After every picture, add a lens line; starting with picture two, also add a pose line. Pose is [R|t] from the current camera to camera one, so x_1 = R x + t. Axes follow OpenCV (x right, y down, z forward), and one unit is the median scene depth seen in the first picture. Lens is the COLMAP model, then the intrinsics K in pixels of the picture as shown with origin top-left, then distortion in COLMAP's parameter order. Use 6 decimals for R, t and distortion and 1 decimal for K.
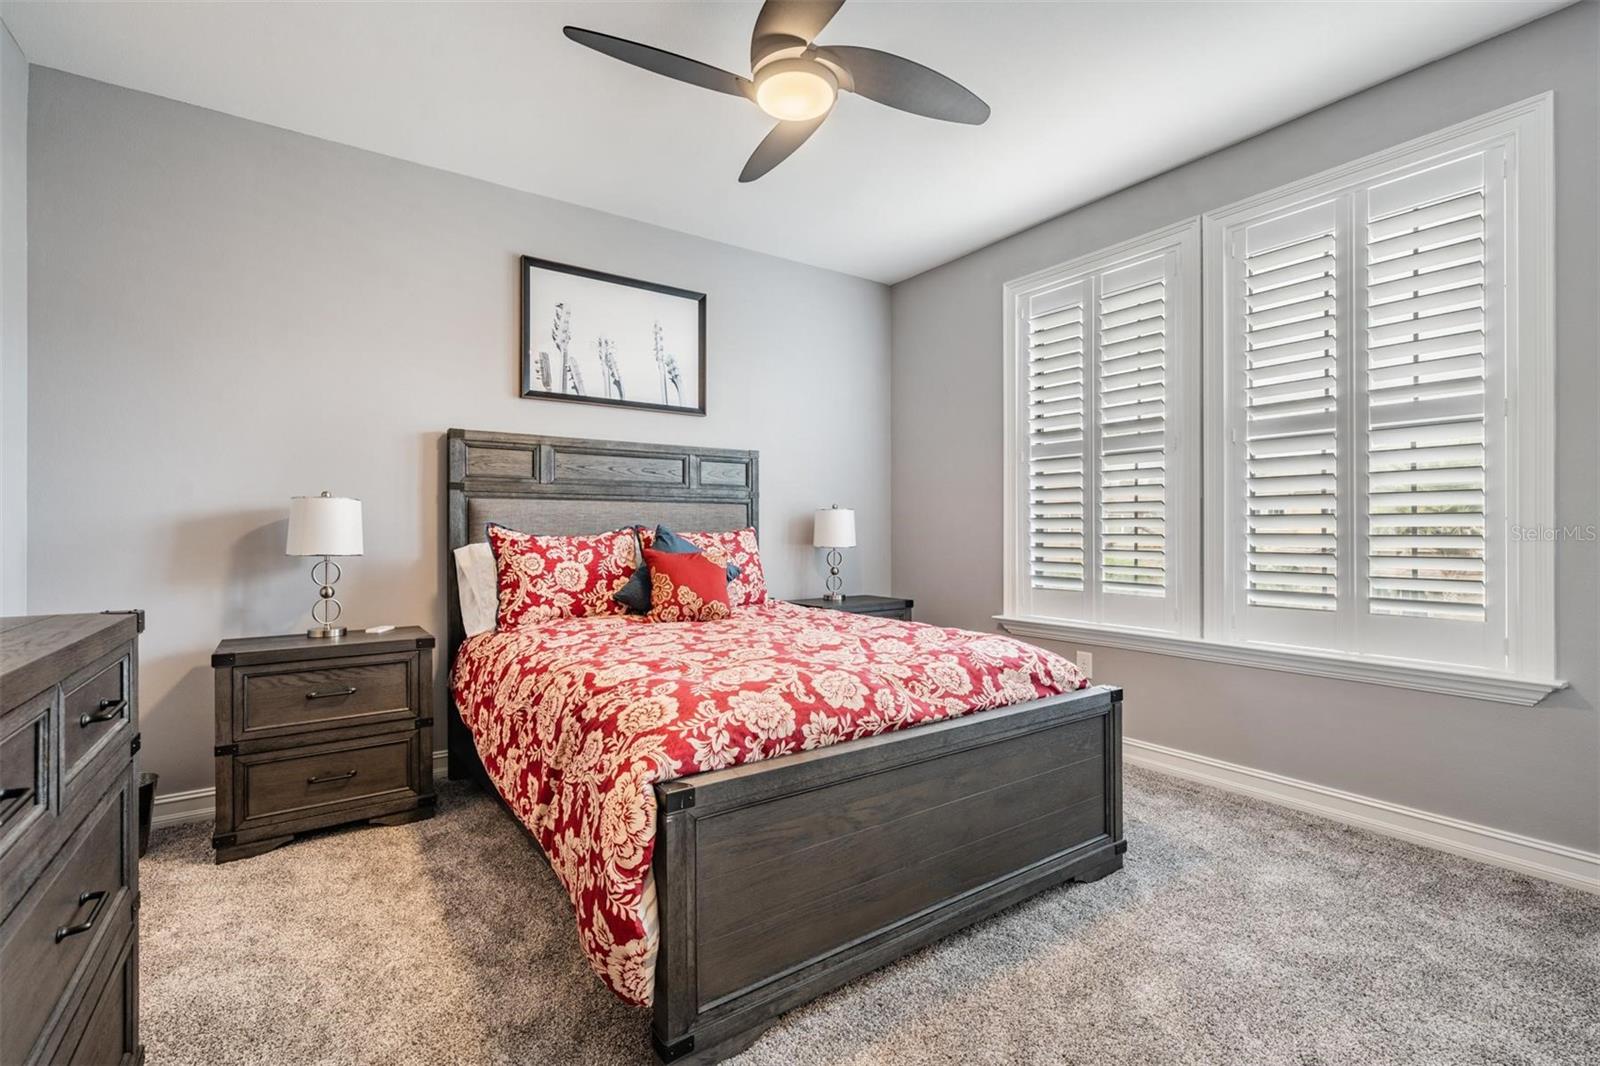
lens RADIAL K [[737.4, 0, 798.9], [0, 737.4, 522.0], [0, 0, 1]] dist [-0.002721, -0.001223]
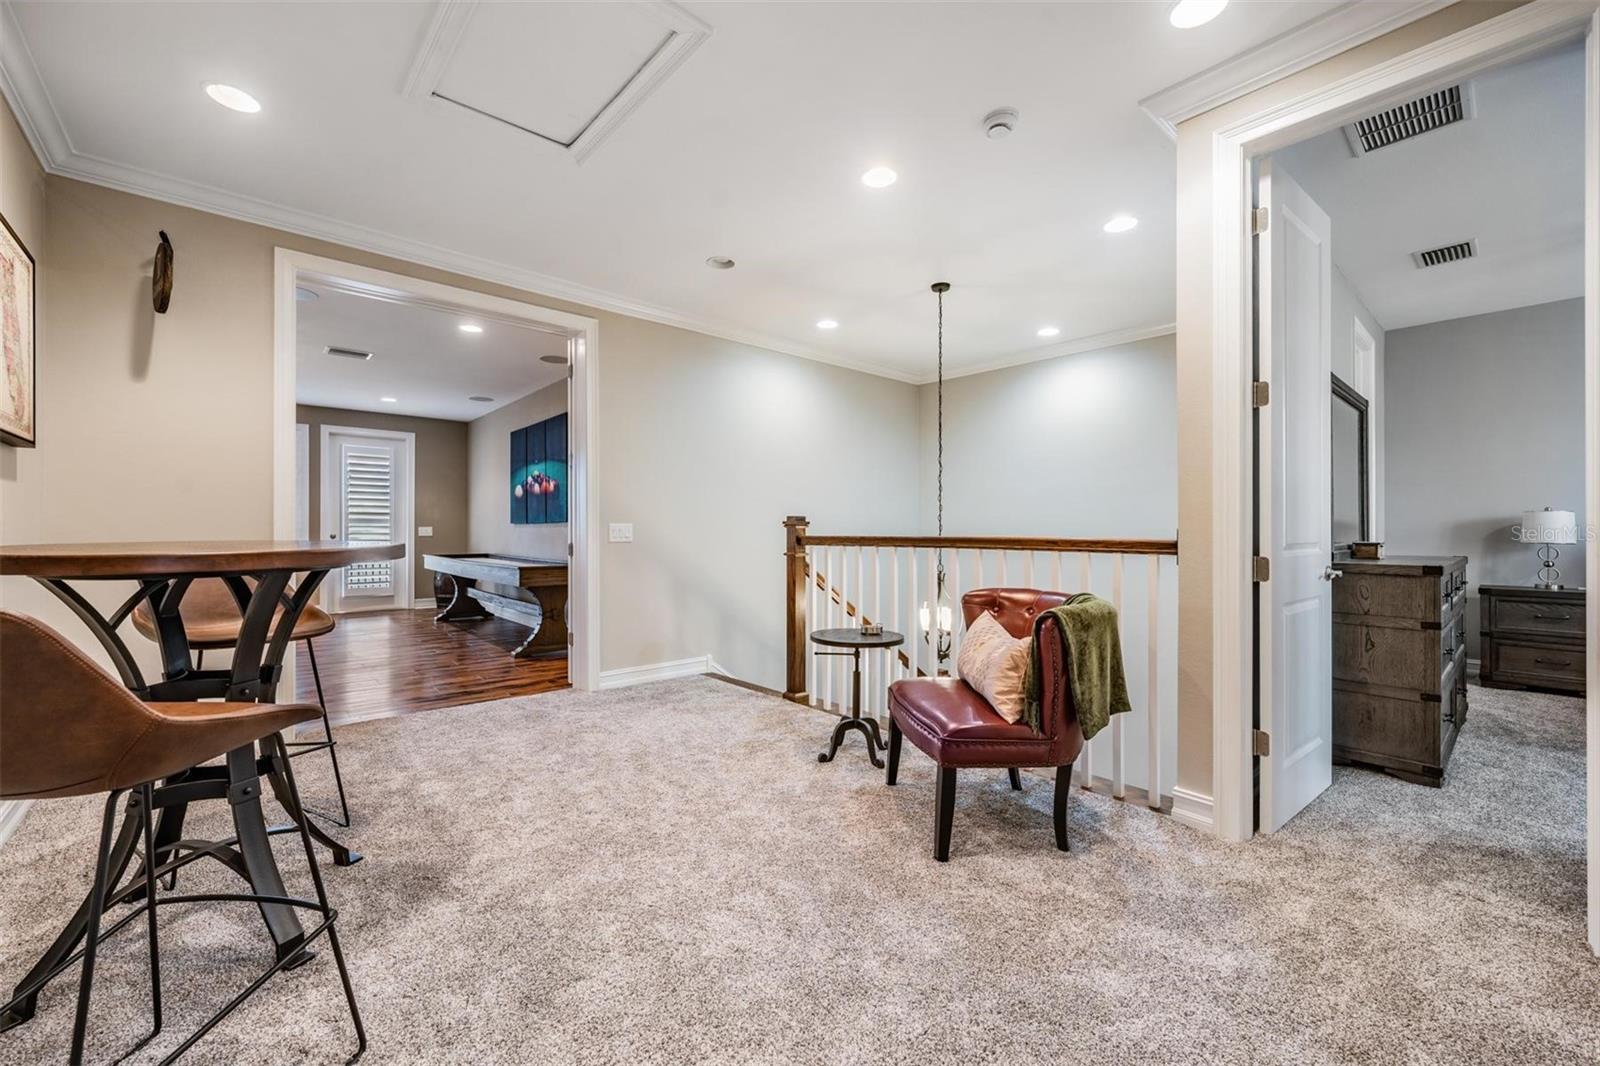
lens RADIAL K [[642.8, 0, 800.8], [0, 642.8, 526.1], [0, 0, 1]] dist [-0.000510, -0.000109]
pose [[0.139898, 0.001870, -0.990164, 0.721120], [0.003109, 0.999992, 0.002328, -0.007480], [0.990161, -0.003404, 0.139891, -1.128883]]
